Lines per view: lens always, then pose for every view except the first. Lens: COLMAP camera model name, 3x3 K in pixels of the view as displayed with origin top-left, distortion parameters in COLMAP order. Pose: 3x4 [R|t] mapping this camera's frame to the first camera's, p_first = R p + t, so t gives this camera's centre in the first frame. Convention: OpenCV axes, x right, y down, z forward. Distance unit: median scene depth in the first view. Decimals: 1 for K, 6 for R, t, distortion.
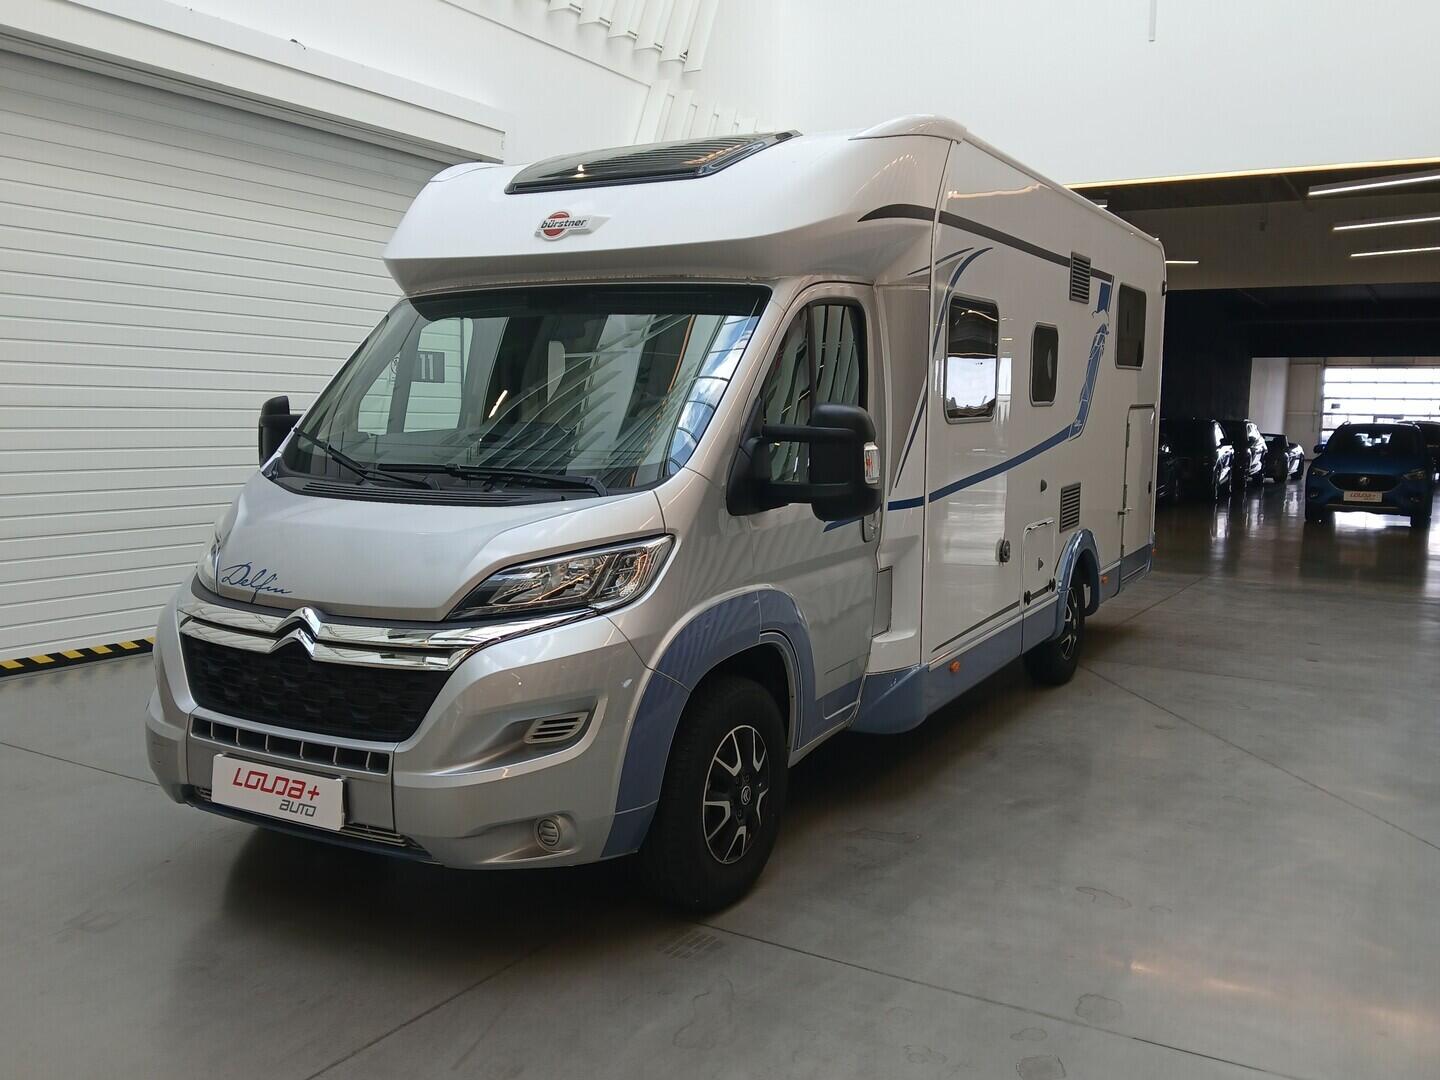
lens RADIAL K [[1248.8, 0, 723.4], [0, 1248.8, 541.3], [0, 0, 1]] dist [0.148450, -0.342117]
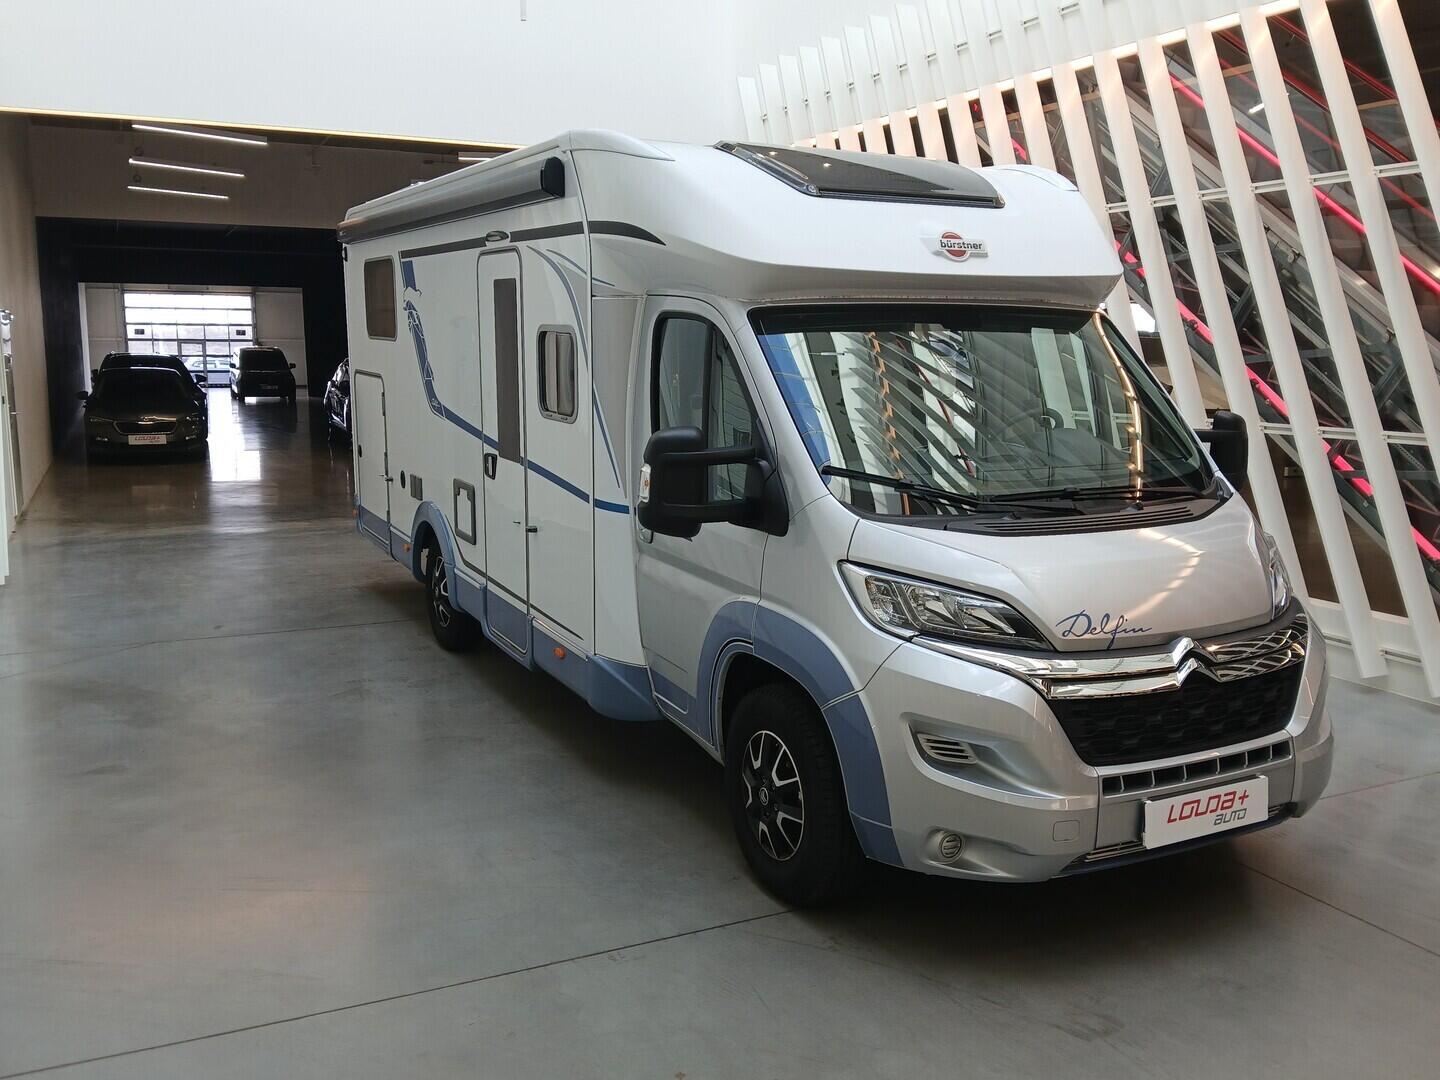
lens RADIAL K [[1248.8, 0, 723.4], [0, 1248.8, 541.3], [0, 0, 1]] dist [0.148450, -0.342117]
pose [[0.544066, -0.142918, 0.826781, -1.400510], [0.087762, 0.989674, 0.113324, -0.180900], [-0.834440, 0.010905, 0.550991, 0.737622]]
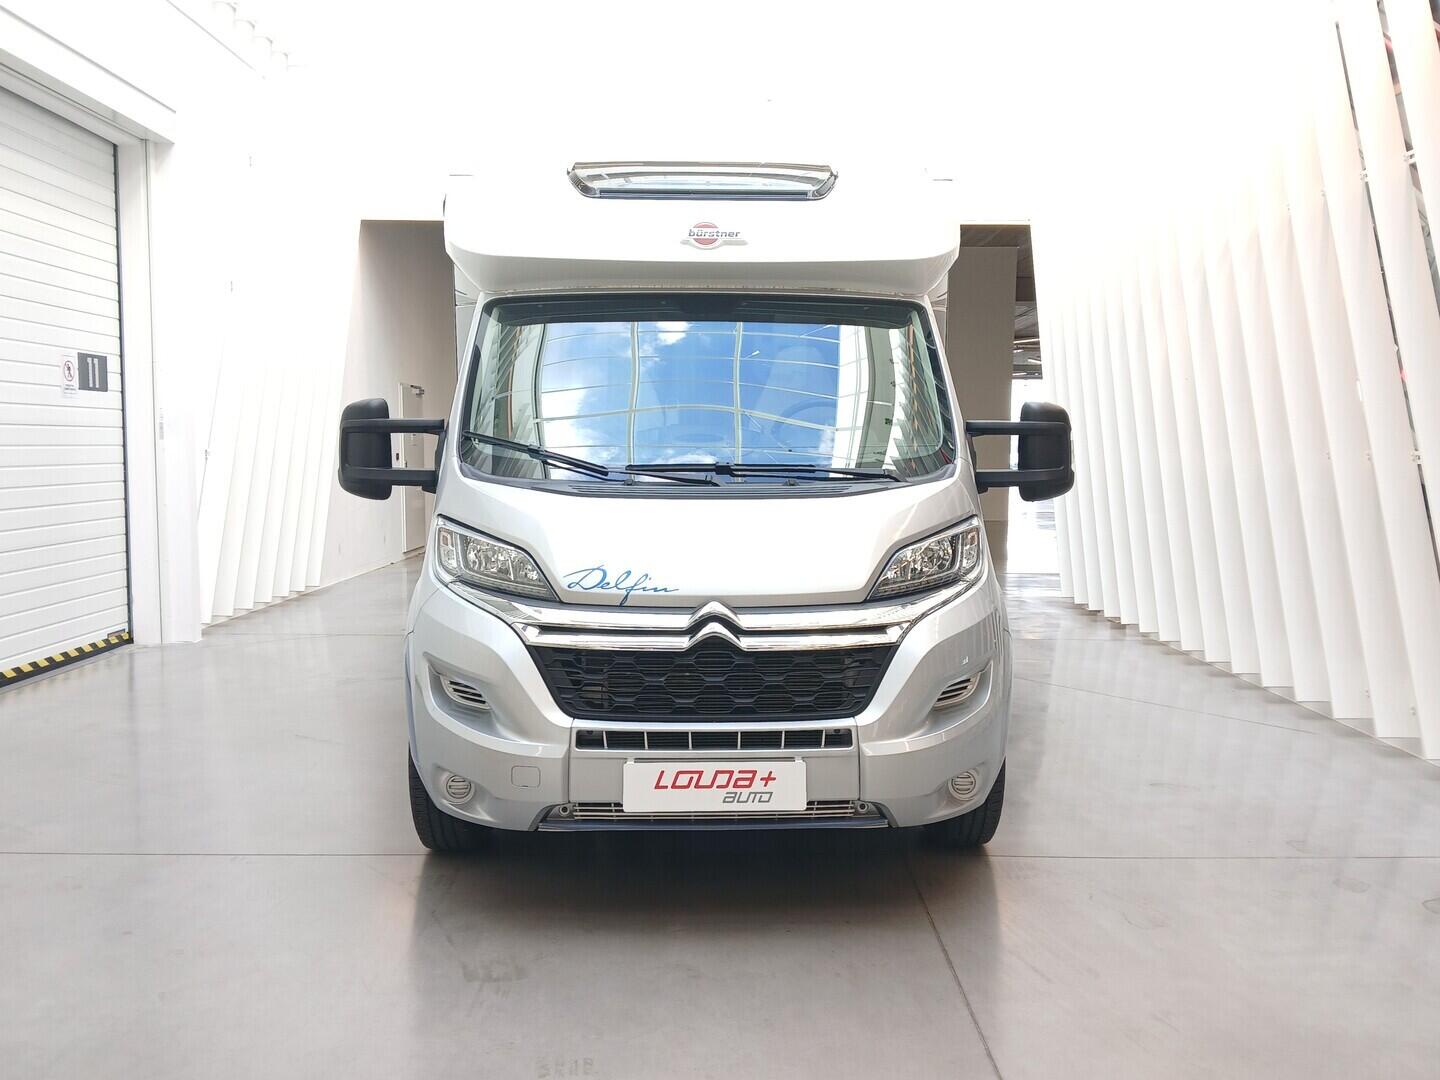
lens RADIAL K [[1248.8, 0, 723.4], [0, 1248.8, 541.3], [0, 0, 1]] dist [0.148450, -0.342117]
pose [[0.853970, -0.052010, 0.517716, -0.837702], [0.061524, 0.998105, -0.001213, 0.005517], [-0.516671, 0.032888, 0.855552, 0.138234]]
